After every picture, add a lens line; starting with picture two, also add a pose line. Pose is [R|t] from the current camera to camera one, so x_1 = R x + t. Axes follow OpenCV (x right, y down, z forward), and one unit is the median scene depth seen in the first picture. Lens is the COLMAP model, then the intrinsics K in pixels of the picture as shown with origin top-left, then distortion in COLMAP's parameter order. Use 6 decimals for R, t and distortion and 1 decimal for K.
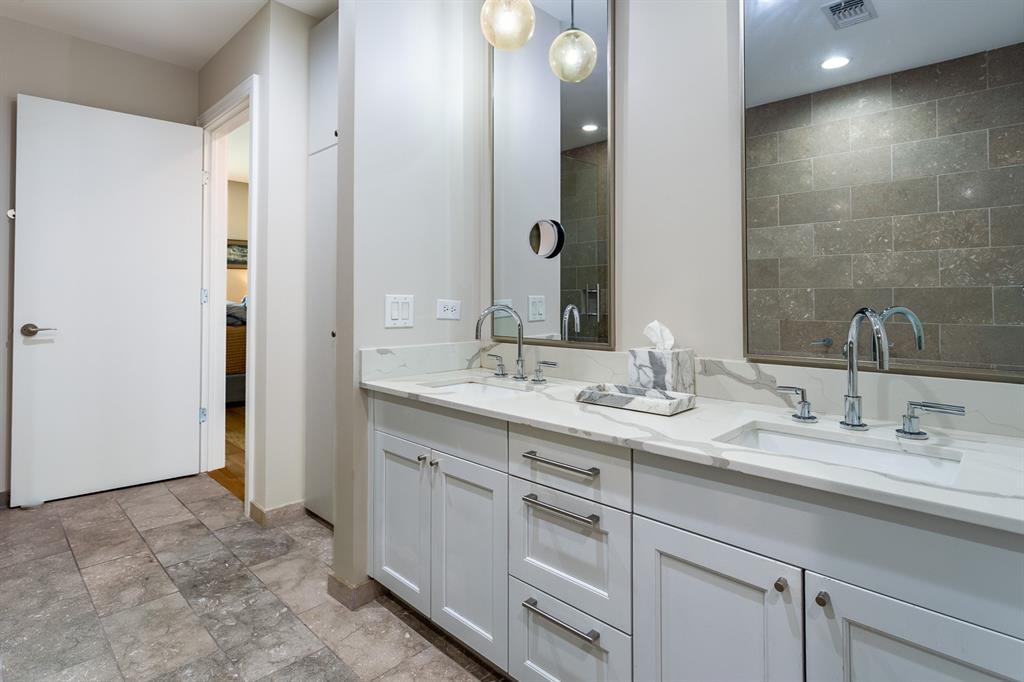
lens RADIAL K [[502.2, 0, 515.5], [0, 502.2, 293.5], [0, 0, 1]] dist [0.002633, 0.001558]
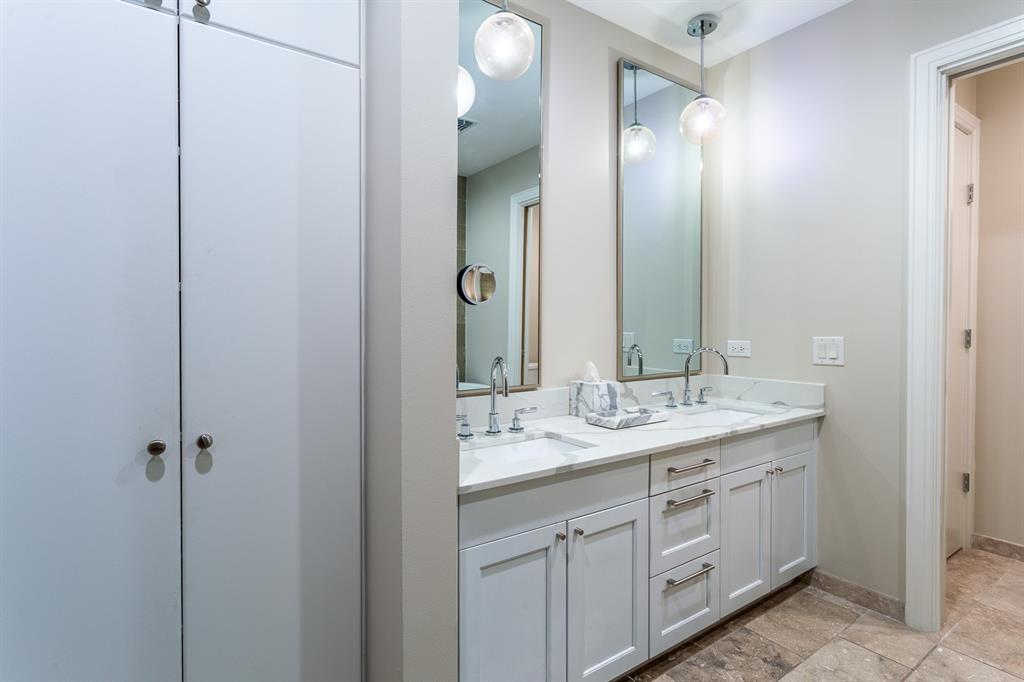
lens RADIAL K [[502.2, 0, 507.7], [0, 502.2, 342.0], [0, 0, 1]] dist [0.002633, 0.001558]
pose [[0.223964, -0.033980, 0.974005, -1.222826], [-0.013457, 0.999189, 0.037953, -0.049875], [-0.974504, -0.021607, 0.223325, 1.052629]]
